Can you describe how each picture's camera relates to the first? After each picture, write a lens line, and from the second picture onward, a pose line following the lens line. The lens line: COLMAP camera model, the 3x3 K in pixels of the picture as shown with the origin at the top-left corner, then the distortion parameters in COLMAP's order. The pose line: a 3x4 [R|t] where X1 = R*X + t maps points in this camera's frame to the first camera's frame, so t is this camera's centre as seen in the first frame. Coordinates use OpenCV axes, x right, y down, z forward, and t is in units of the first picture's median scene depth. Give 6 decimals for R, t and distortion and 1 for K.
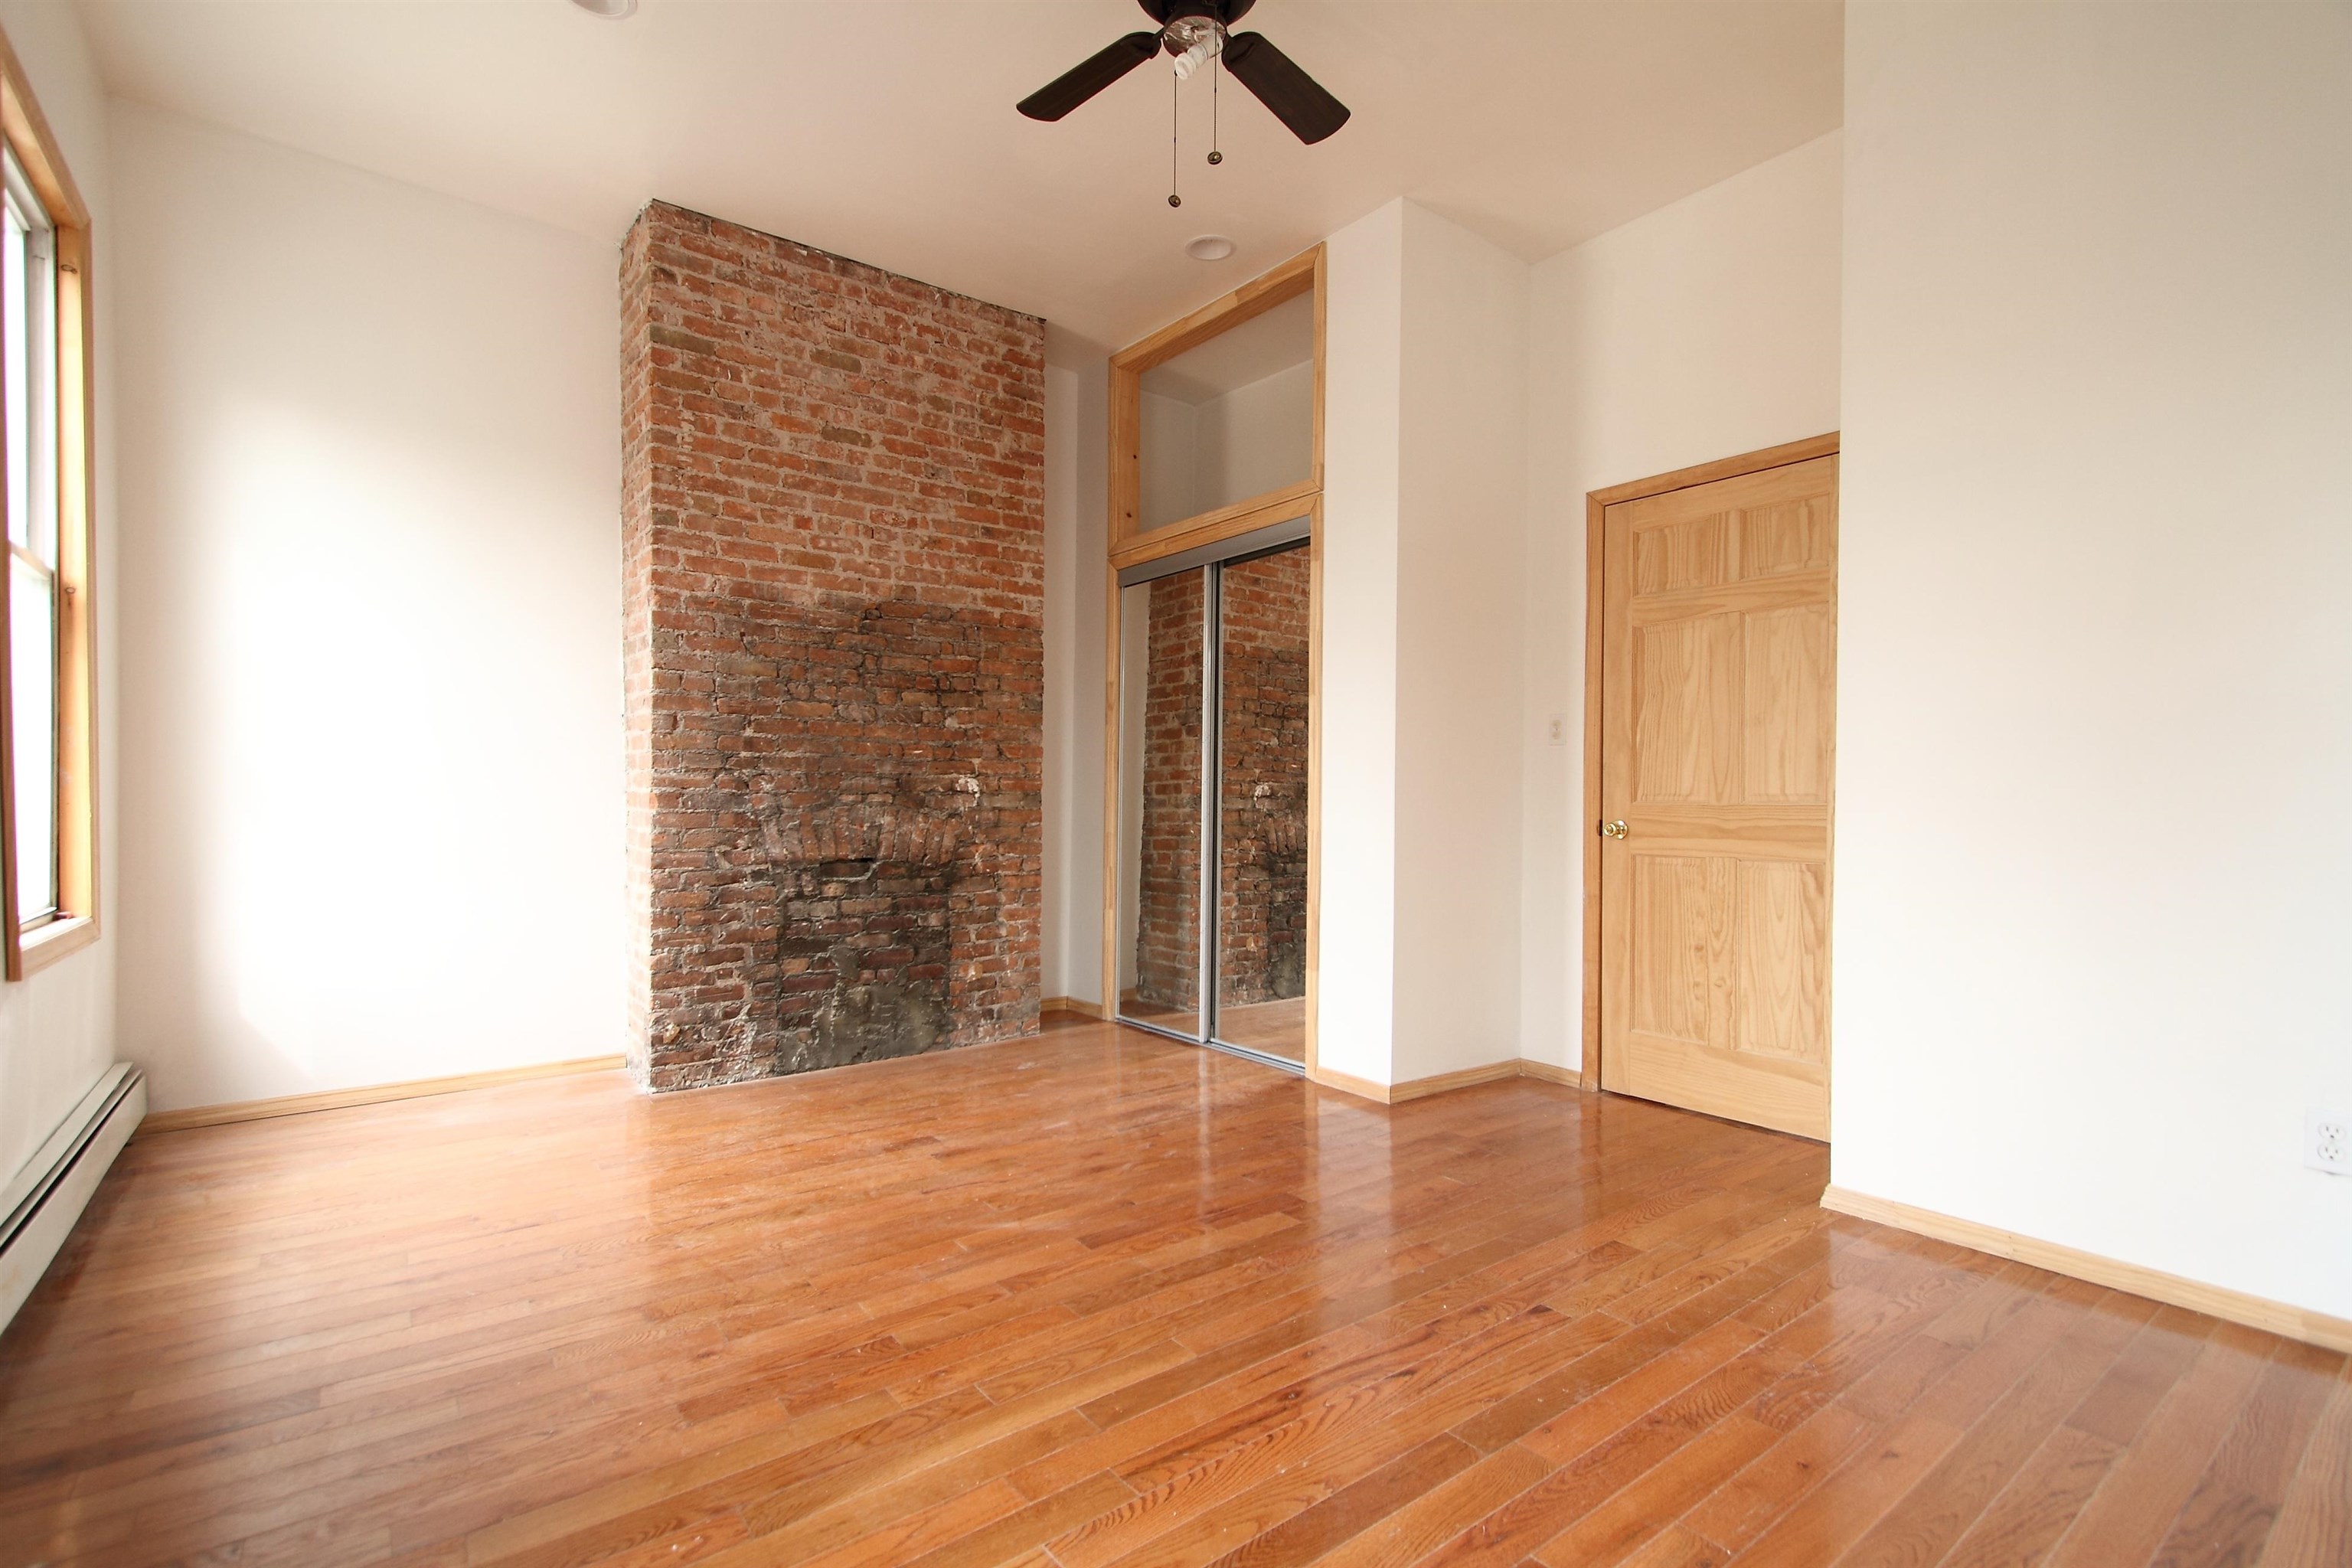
lens RADIAL K [[1065.1, 0, 1170.0], [0, 1065.1, 788.0], [0, 0, 1]] dist [0.000692, -0.000728]
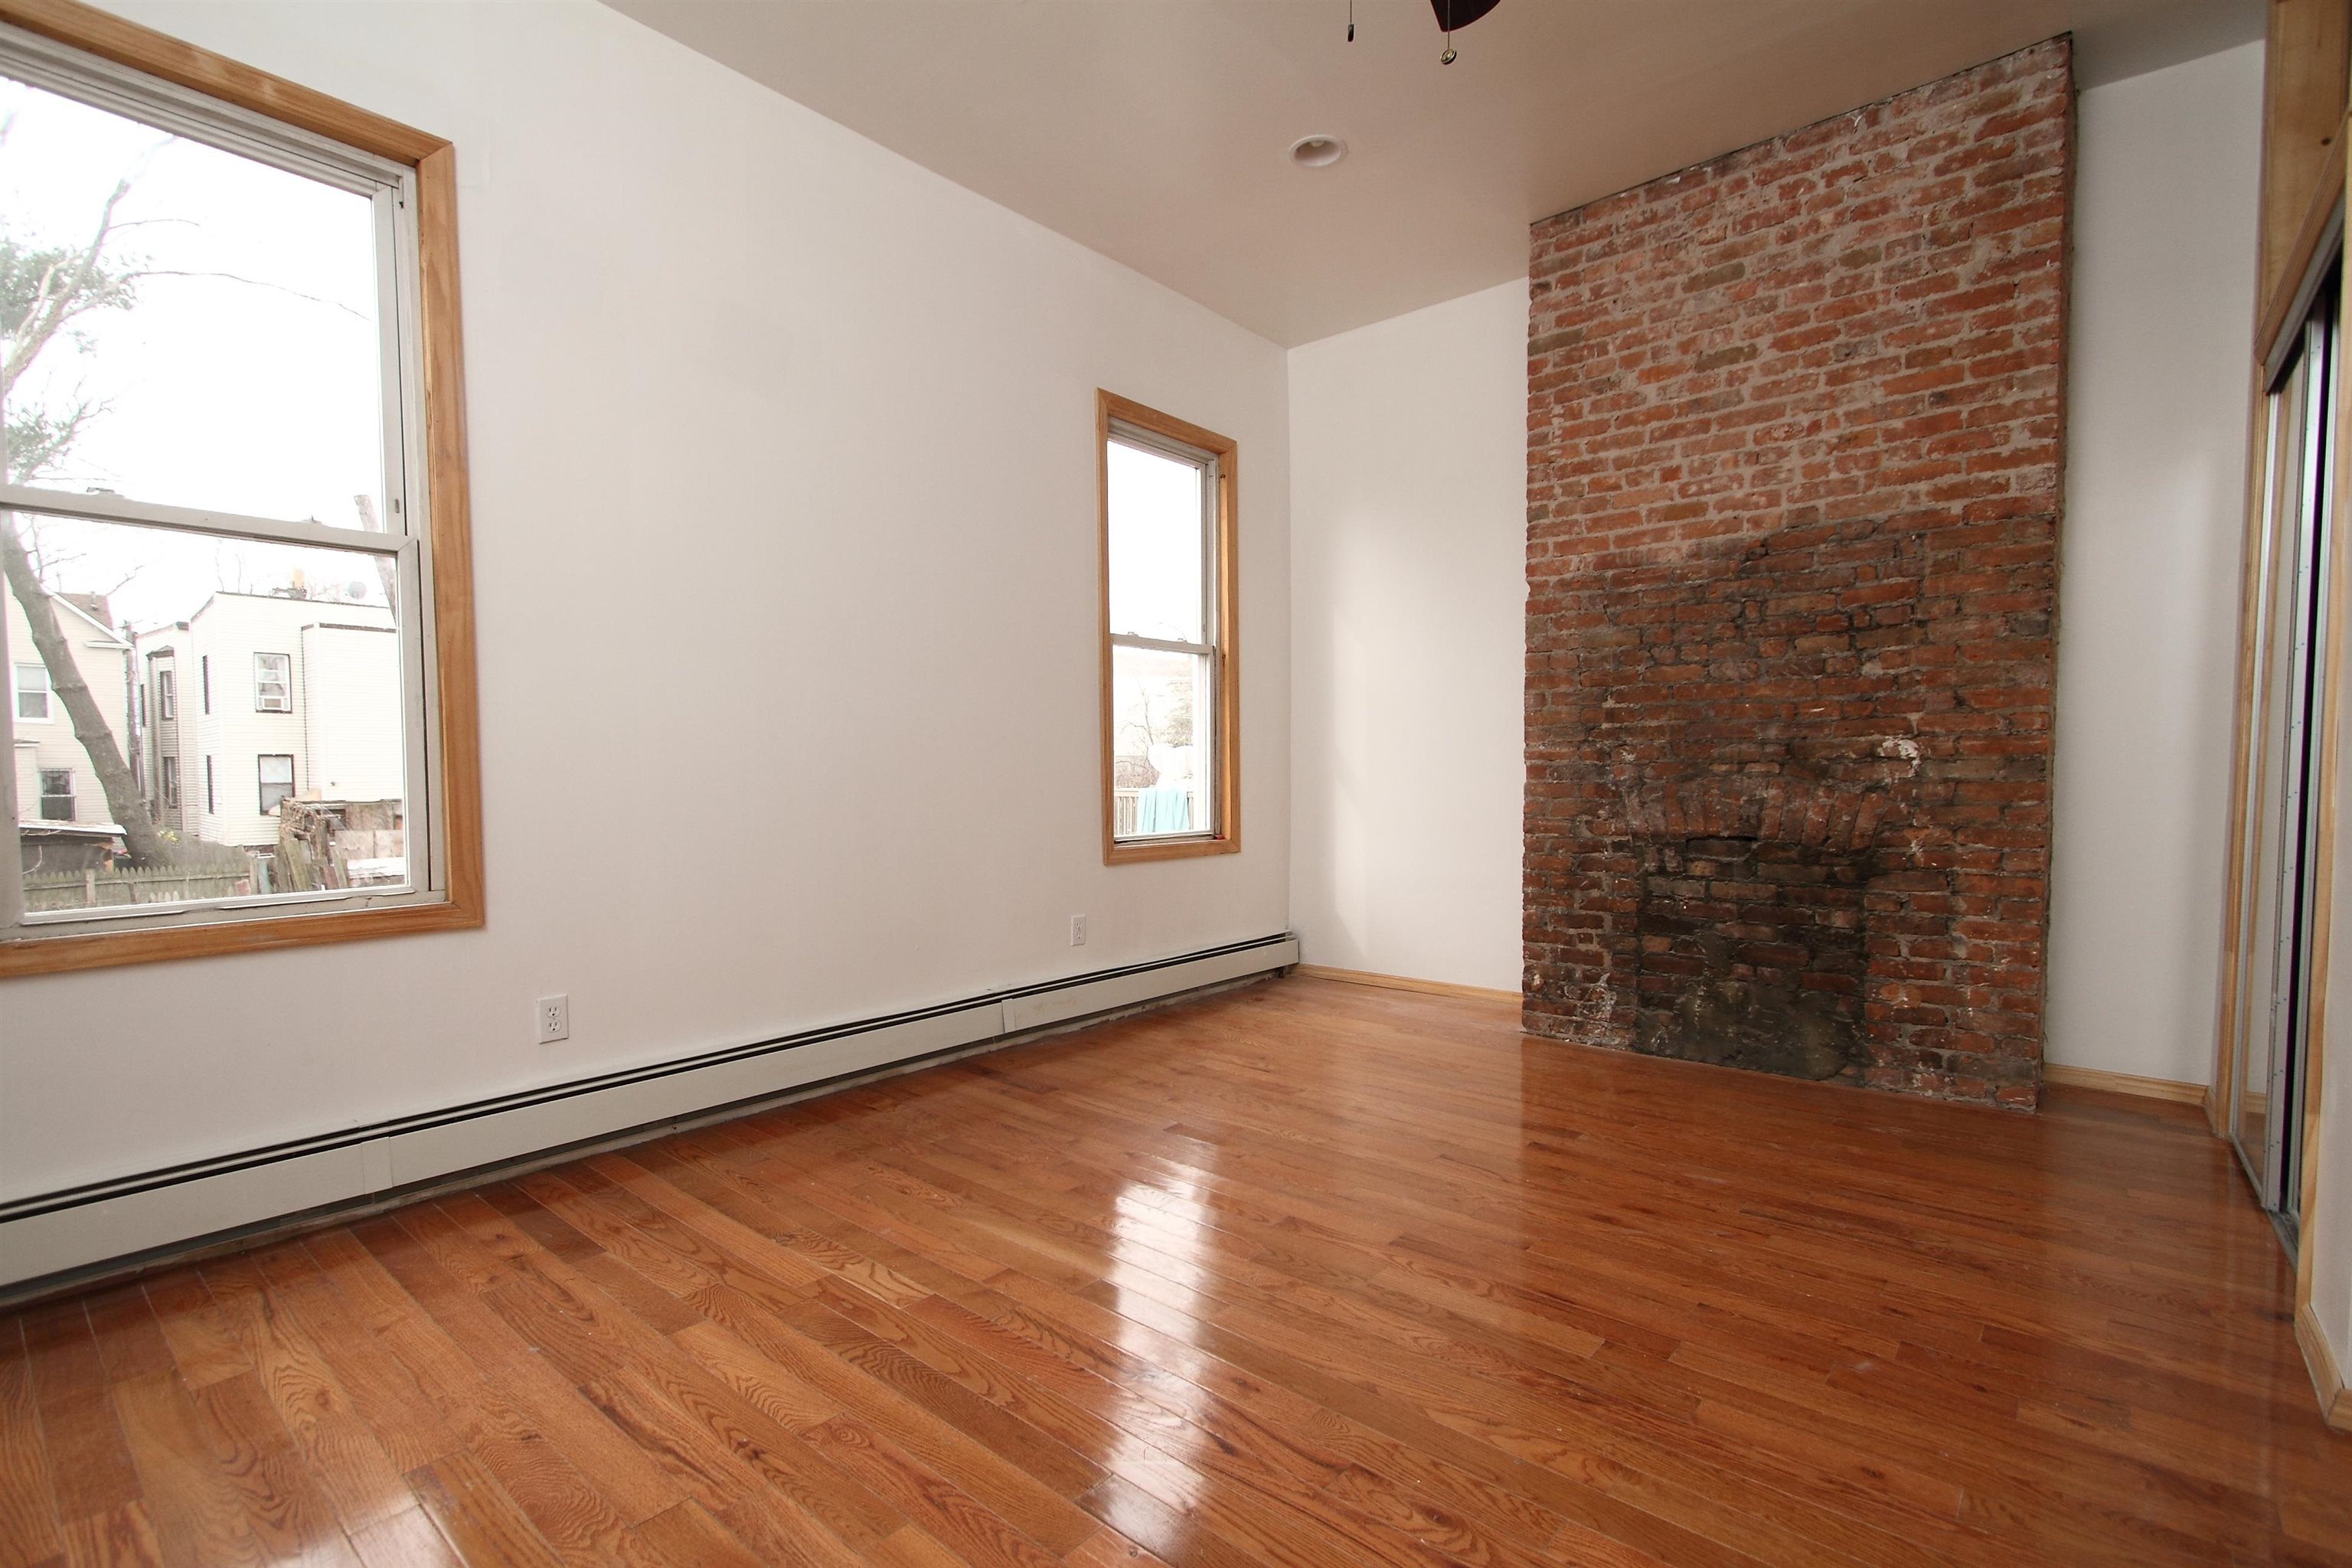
lens RADIAL K [[1065.1, 0, 1169.1], [0, 1065.1, 789.9], [0, 0, 1]] dist [0.000692, -0.000728]
pose [[0.202680, 0.012394, -0.979167, 0.477900], [0.017574, 0.999713, 0.016291, 0.005243], [0.979087, -0.020509, 0.202404, 0.366842]]
